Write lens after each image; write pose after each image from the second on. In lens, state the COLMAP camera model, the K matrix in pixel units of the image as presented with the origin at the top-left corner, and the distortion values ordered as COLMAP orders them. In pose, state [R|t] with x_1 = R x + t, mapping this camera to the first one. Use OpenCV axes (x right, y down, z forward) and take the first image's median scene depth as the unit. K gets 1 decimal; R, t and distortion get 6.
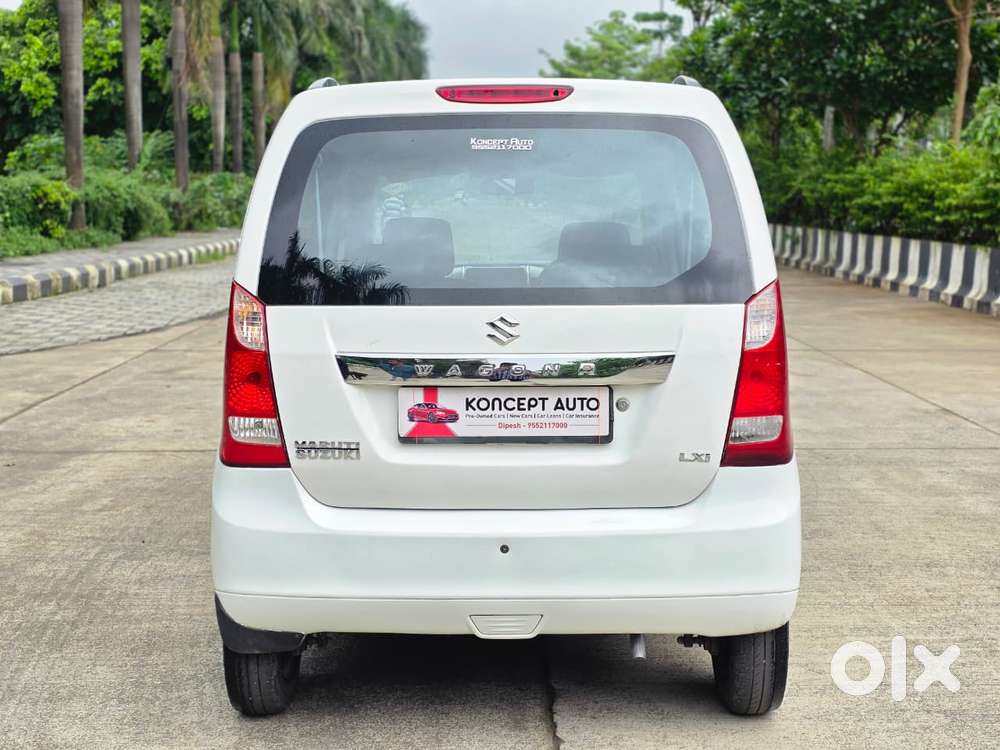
lens RADIAL K [[1359.4, 0, 500.0], [0, 1359.4, 375.0], [0, 0, 1]] dist [0.083530, 0.005875]
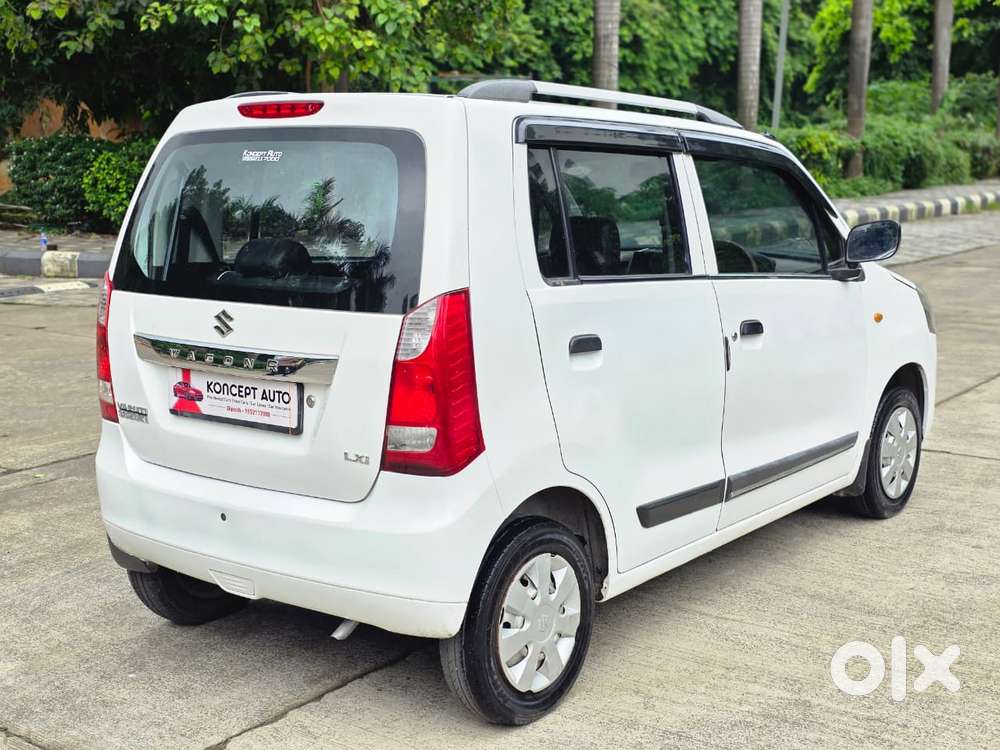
lens RADIAL K [[1375.4, 0, 521.9], [0, 1375.4, 377.1], [0, 0, 1]] dist [0.049800, -0.012060]
pose [[0.796357, 0.093996, -0.597478, 0.158323], [-0.067205, 0.995485, 0.067036, -0.014772], [0.601081, -0.013232, 0.799078, 0.042209]]
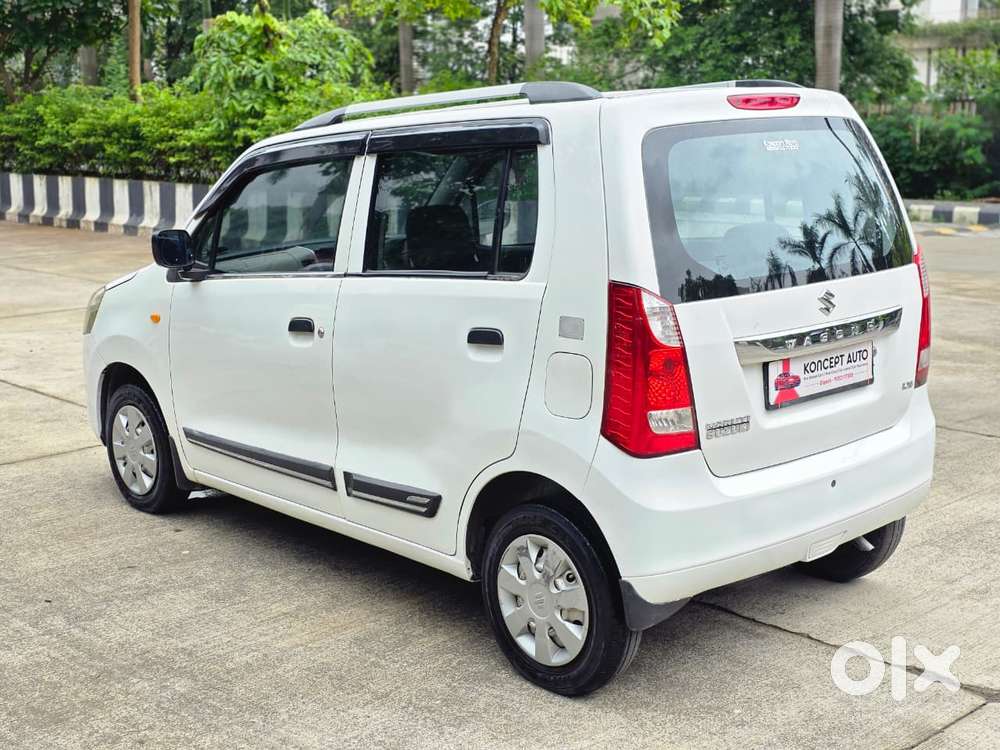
lens RADIAL K [[1336.3, 0, 491.3], [0, 1336.3, 372.8], [0, 0, 1]] dist [0.278809, -0.818871]
pose [[0.744906, -0.144303, 0.651377, -0.179635], [0.109997, 0.989531, 0.093425, -0.020814], [-0.658040, 0.002057, 0.752981, 0.052942]]
